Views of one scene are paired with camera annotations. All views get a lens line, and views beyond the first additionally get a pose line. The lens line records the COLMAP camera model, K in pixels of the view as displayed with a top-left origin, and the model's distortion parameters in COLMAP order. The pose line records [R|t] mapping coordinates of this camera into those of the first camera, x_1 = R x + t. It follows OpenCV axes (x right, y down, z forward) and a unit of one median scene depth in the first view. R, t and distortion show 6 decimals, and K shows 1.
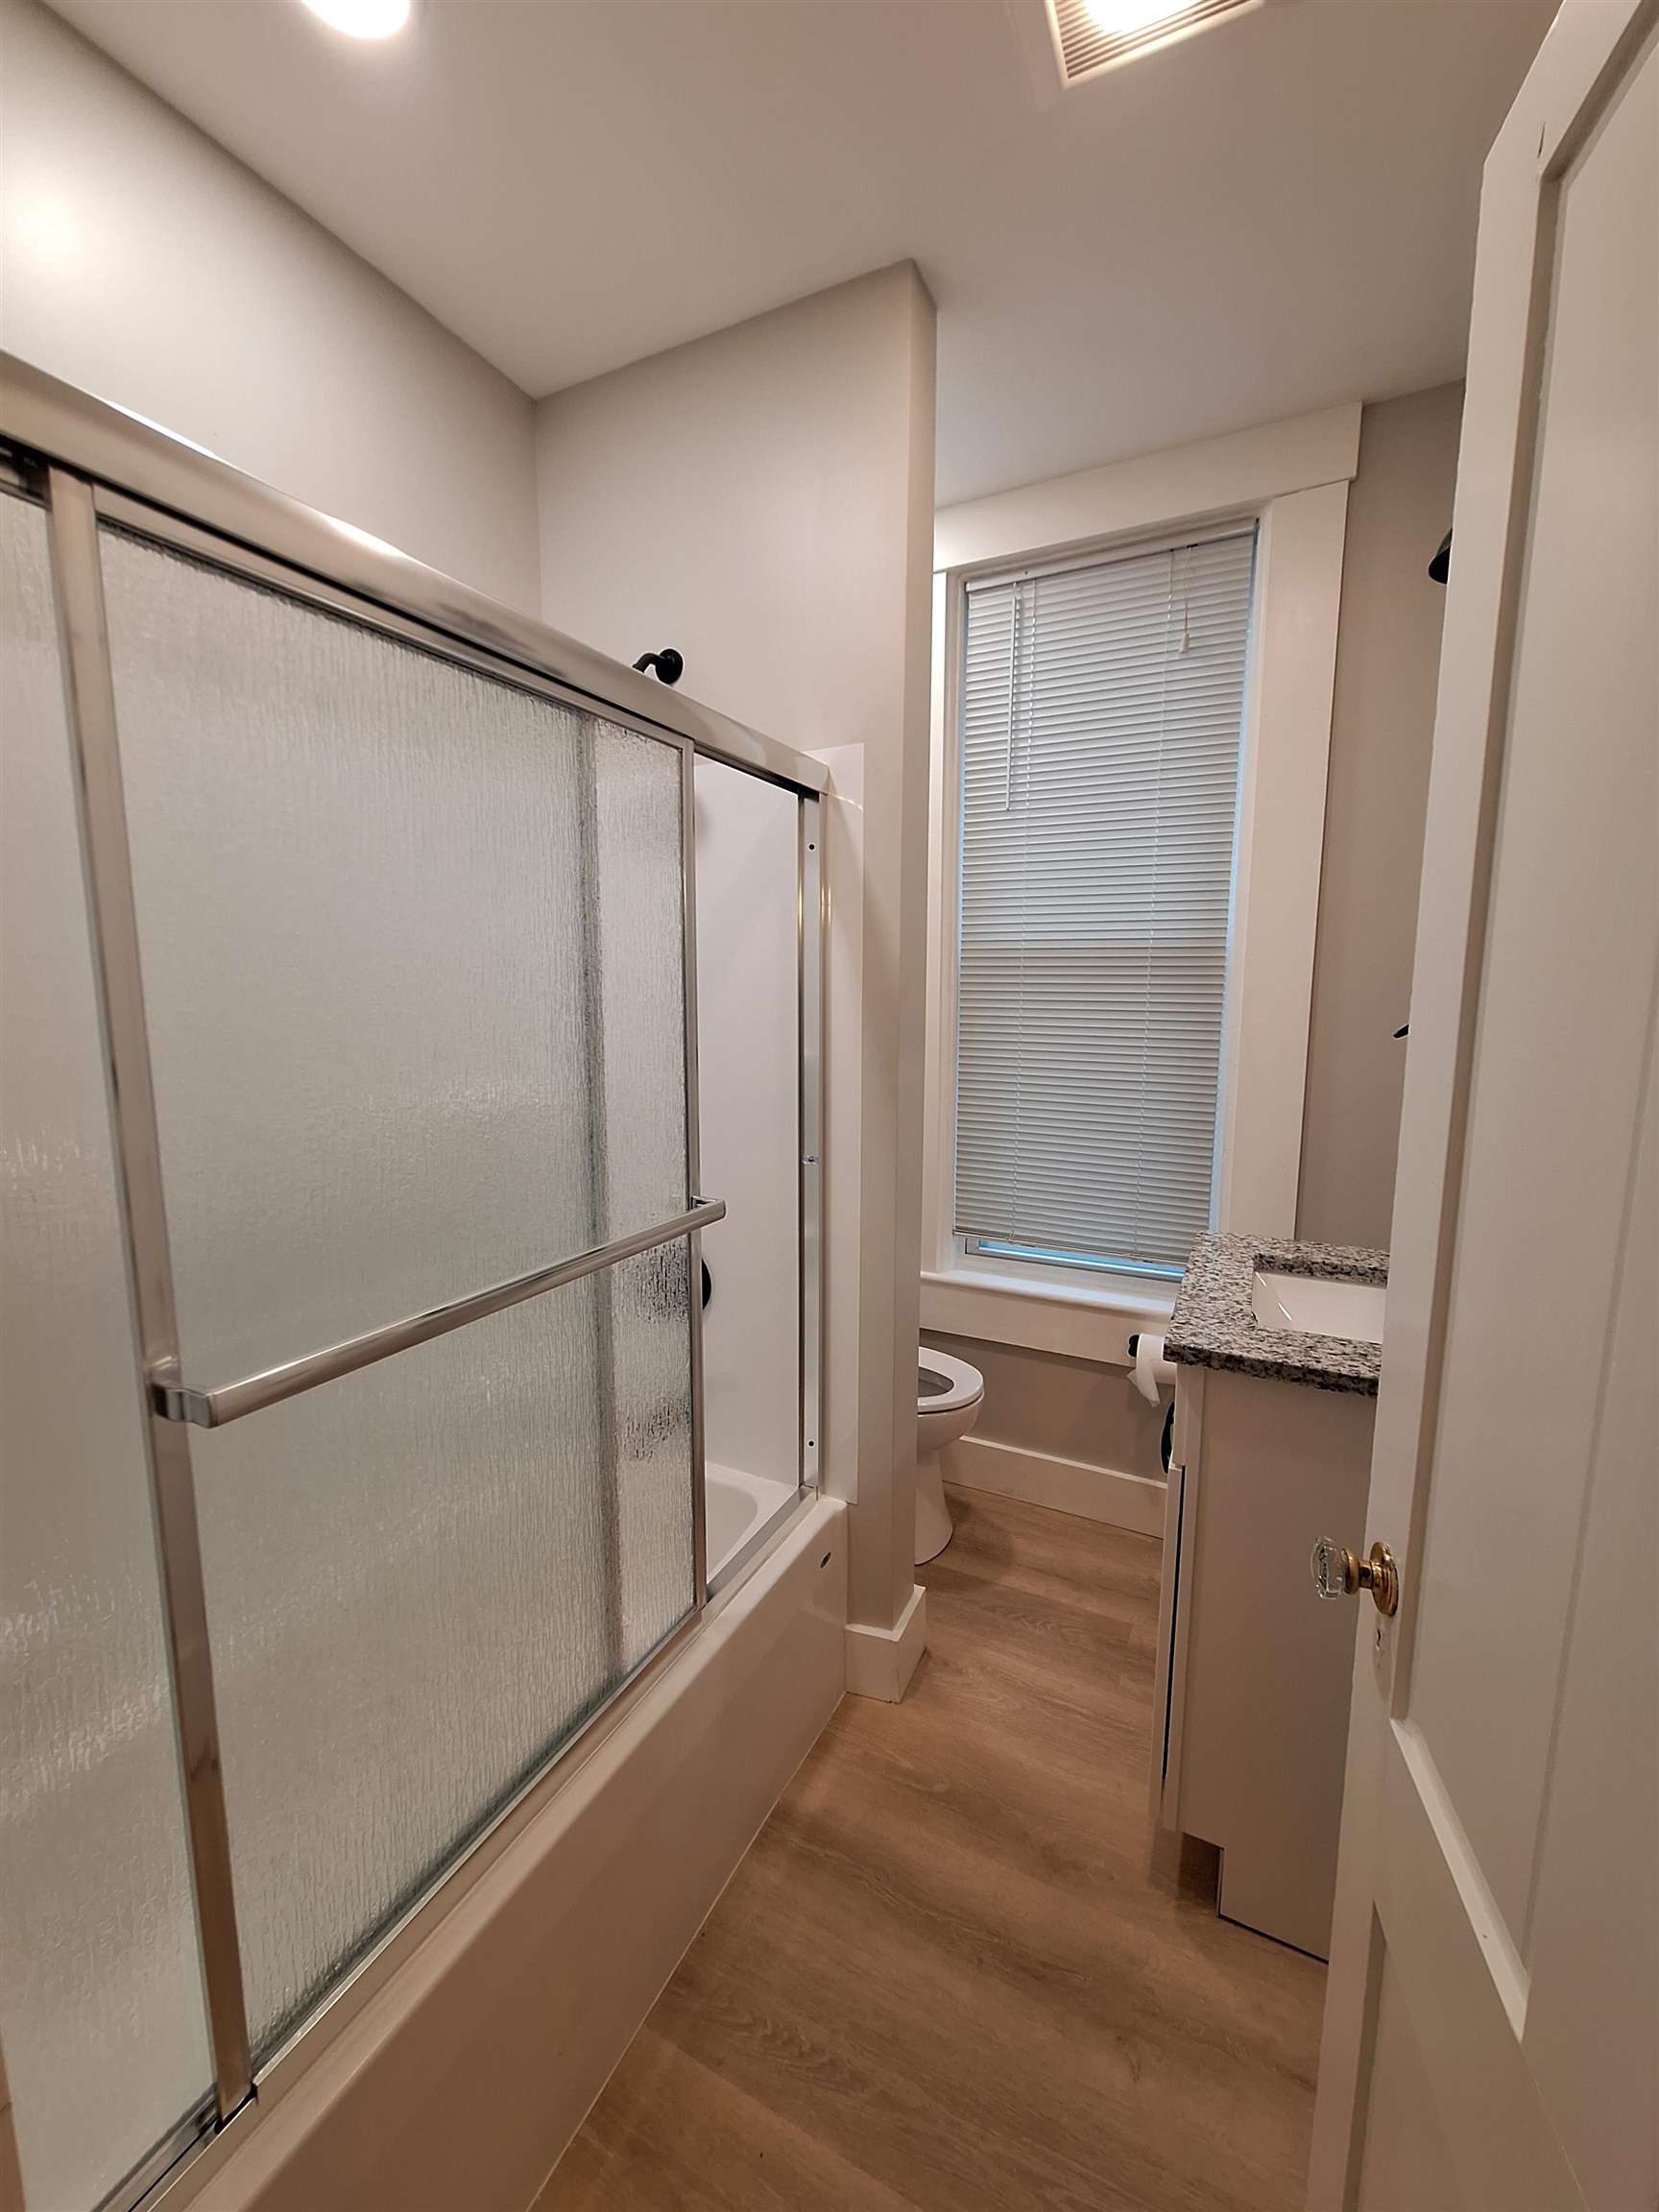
lens RADIAL K [[873.4, 0, 828.2], [0, 873.4, 1105.5], [0, 0, 1]] dist [0.001175, -0.000005]
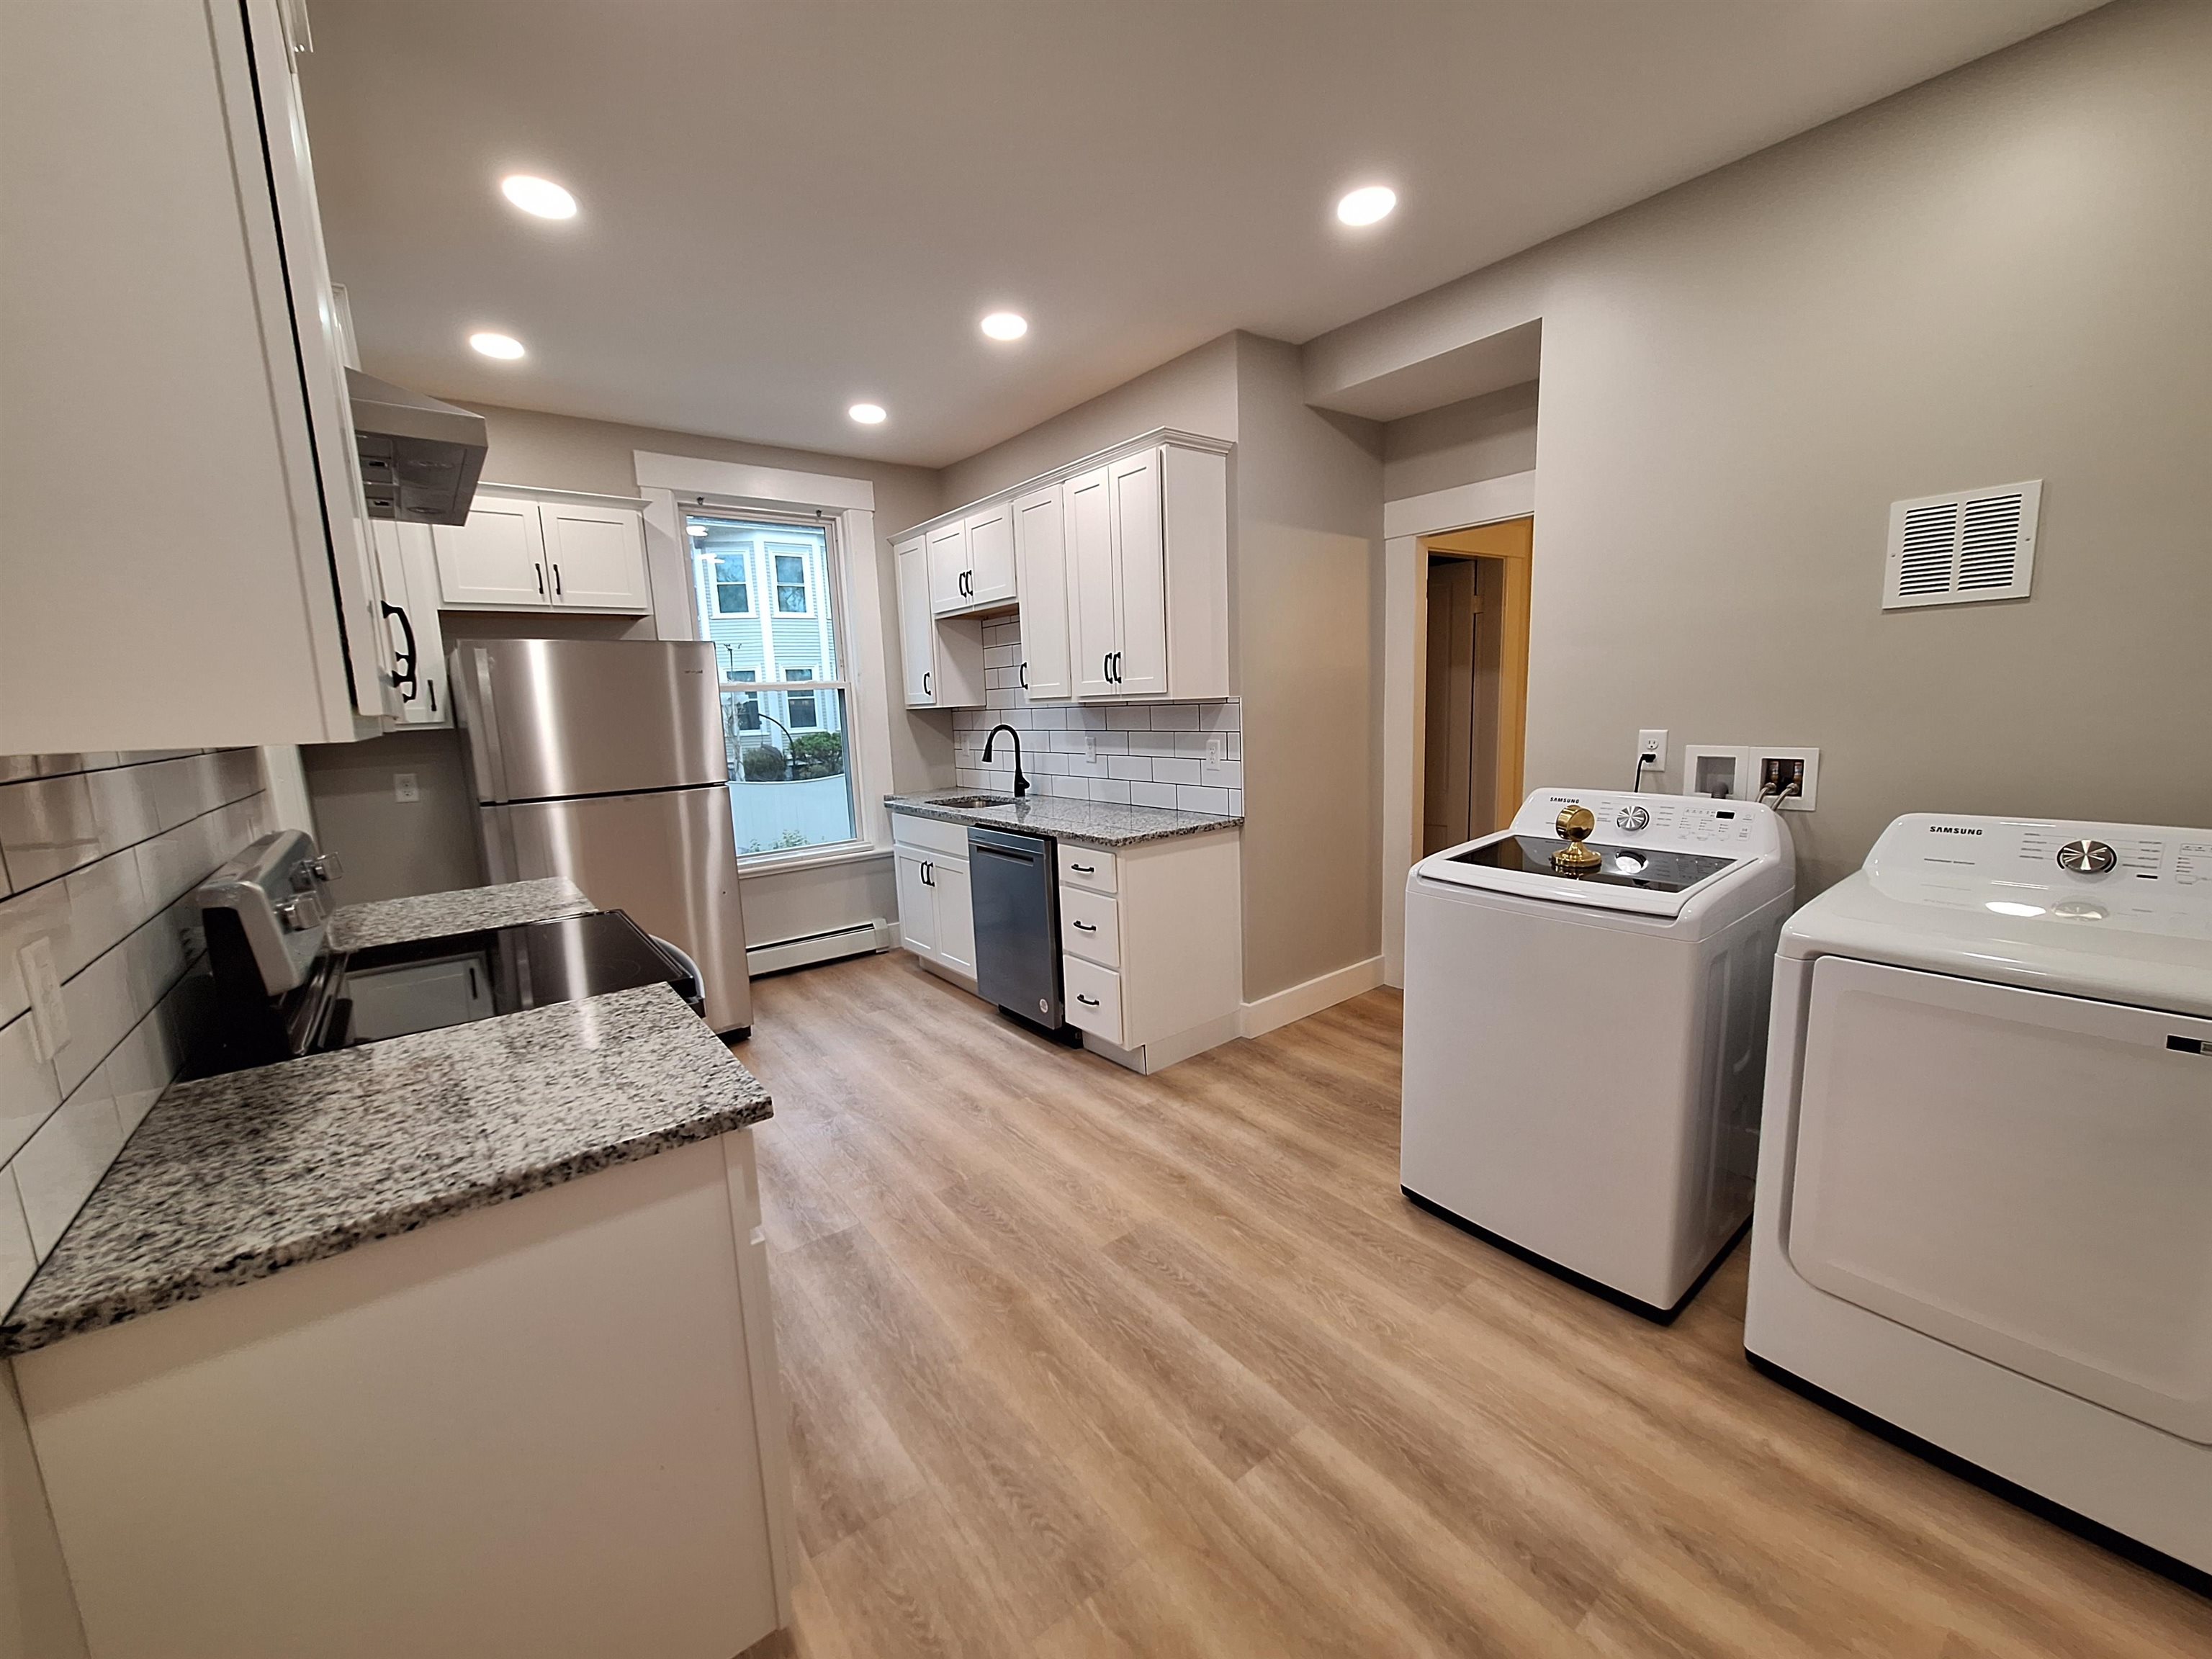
lens RADIAL K [[873.4, 0, 1104.1], [0, 873.4, 832.7], [0, 0, 1]] dist [0.001175, -0.000005]
pose [[-0.902526, -0.034398, 0.429260, -0.696494], [0.092794, 0.957853, 0.271857, -0.262194], [-0.420519, 0.285191, -0.861296, 1.829556]]
